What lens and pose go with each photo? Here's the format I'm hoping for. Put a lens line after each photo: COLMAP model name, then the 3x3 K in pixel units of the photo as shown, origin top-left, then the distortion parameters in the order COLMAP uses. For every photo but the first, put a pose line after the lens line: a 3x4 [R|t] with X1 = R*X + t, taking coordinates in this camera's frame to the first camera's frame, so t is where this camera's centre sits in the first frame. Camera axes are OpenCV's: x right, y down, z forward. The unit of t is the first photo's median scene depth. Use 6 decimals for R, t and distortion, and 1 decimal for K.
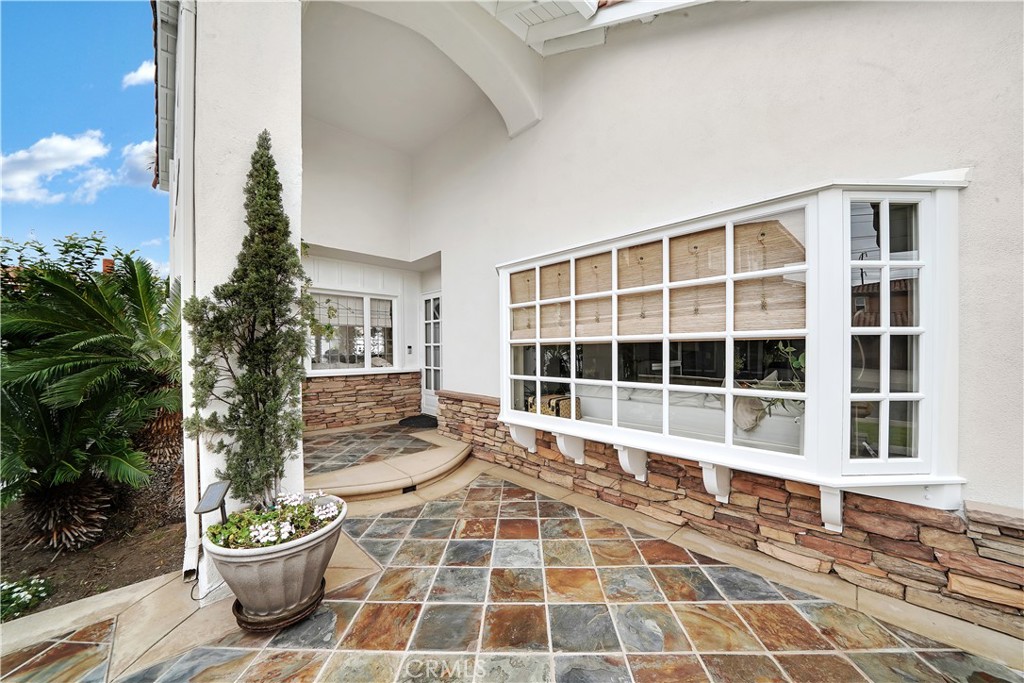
lens RADIAL K [[380.8, 0, 537.3], [0, 380.8, 353.1], [0, 0, 1]] dist [-0.021547, 0.001096]
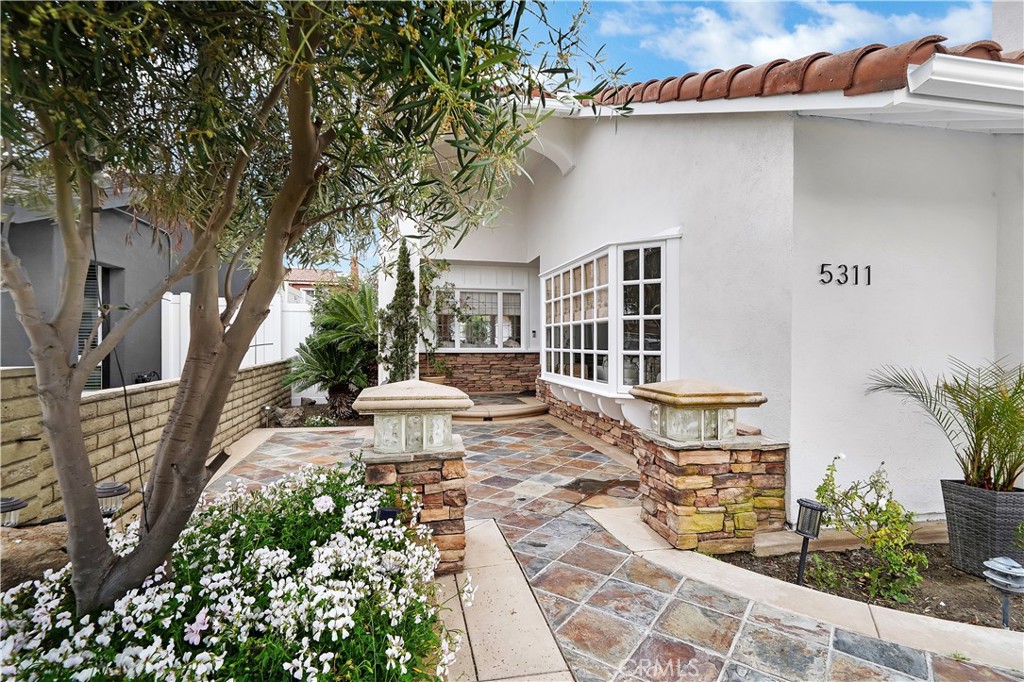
lens RADIAL K [[550.2, 0, 511.9], [0, 550.2, 339.6], [0, 0, 1]] dist [0.001456, 0.000025]
pose [[0.838247, 0.005774, -0.545260, 1.276252], [-0.011564, 0.999907, -0.007189, 0.052393], [0.545168, 0.012332, 0.838236, -1.124597]]
